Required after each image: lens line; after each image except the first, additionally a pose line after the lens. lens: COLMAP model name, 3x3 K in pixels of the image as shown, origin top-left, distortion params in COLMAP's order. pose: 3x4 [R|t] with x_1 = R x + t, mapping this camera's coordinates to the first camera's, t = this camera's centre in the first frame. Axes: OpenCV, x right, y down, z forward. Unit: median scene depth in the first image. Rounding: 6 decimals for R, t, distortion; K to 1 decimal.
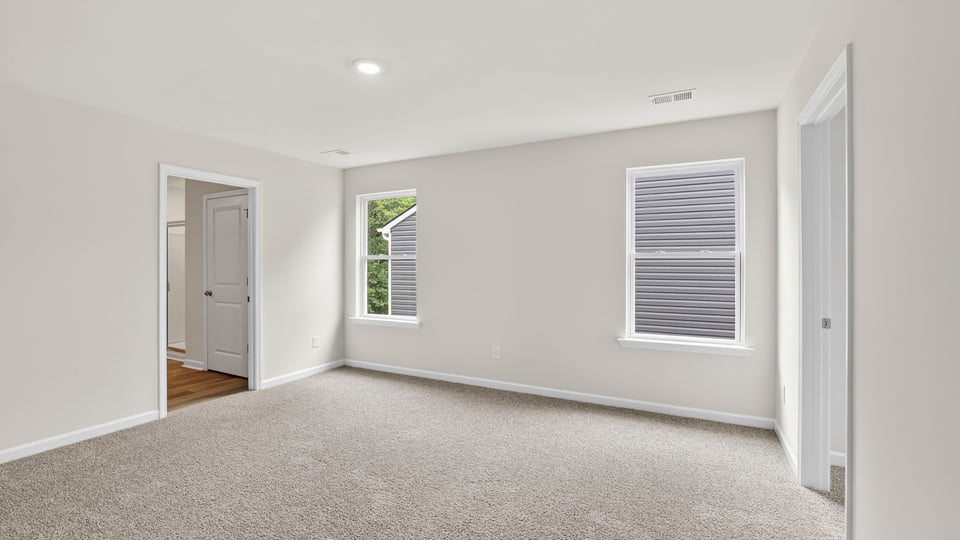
lens RADIAL K [[429.2, 0, 480.0], [0, 429.2, 270.0], [0, 0, 1]] dist [-0.001478, -0.000207]
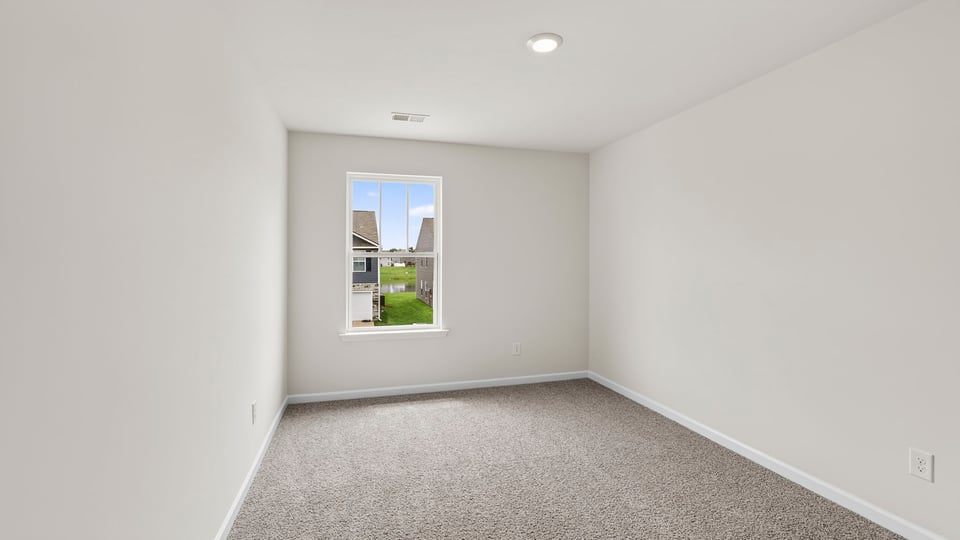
lens RADIAL K [[408.0, 0, 472.8], [0, 408.0, 267.5], [0, 0, 1]] dist [0.000004, 0.000015]
pose [[0.727287, -0.004473, 0.686319, -0.122012], [0.005016, 0.999987, 0.001202, -0.001212], [-0.686315, 0.002569, 0.727300, 0.061433]]
